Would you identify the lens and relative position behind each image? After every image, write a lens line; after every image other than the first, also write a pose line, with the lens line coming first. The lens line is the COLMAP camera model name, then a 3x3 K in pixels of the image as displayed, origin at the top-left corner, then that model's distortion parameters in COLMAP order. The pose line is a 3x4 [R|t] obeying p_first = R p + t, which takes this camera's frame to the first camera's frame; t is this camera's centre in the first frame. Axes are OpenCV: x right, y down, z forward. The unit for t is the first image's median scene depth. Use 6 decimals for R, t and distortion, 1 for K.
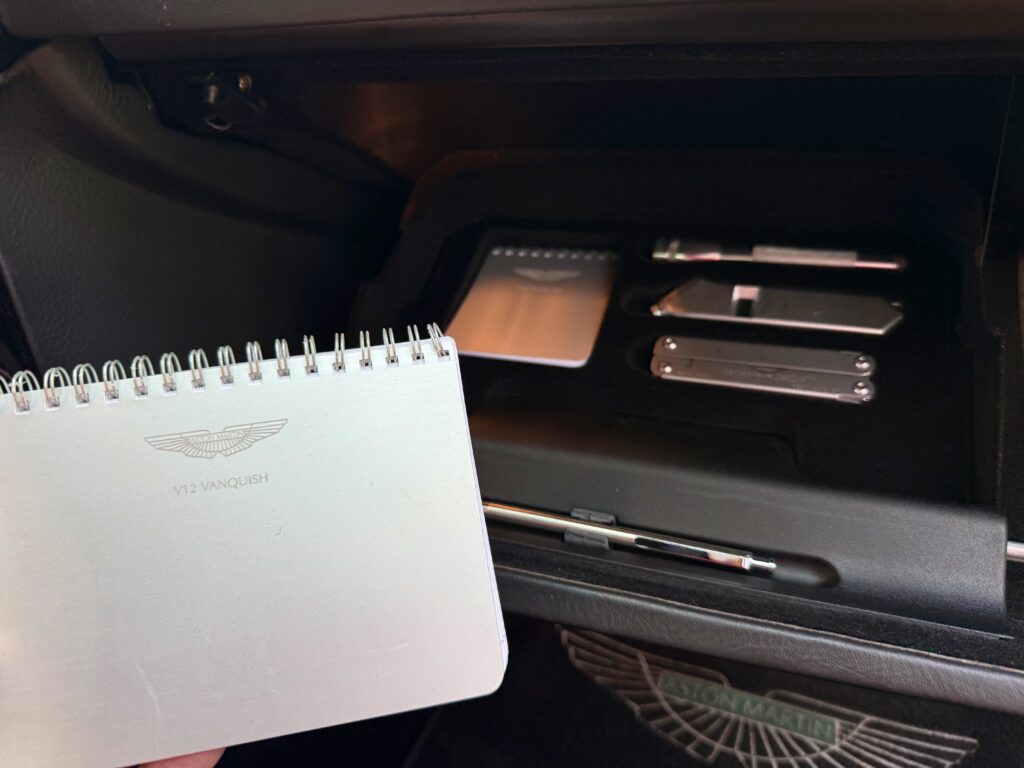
lens RADIAL K [[730.0, 0, 512.7], [0, 730.0, 383.7], [0, 0, 1]] dist [0.059458, -0.102828]
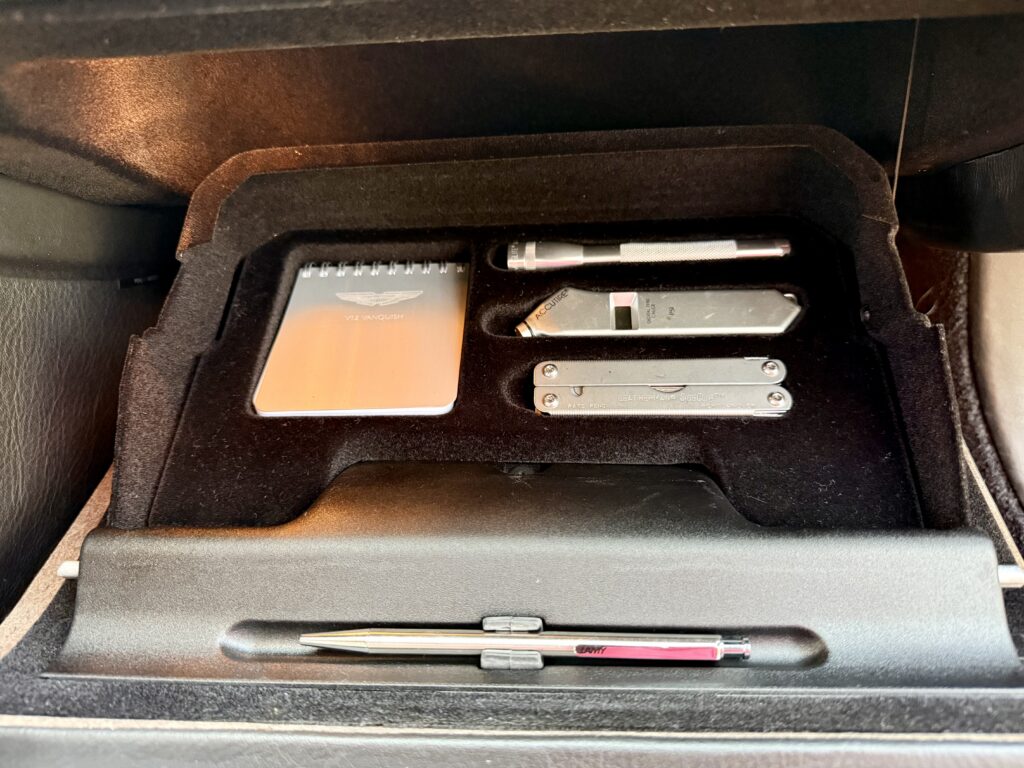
lens RADIAL K [[730.0, 0, 512.7], [0, 730.0, 383.7], [0, 0, 1]] dist [0.059458, -0.102828]
pose [[0.957006, -0.130995, 0.258803, -0.043342], [0.130847, 0.991241, 0.017875, -0.060624], [-0.258878, 0.016757, 0.965765, 0.214211]]
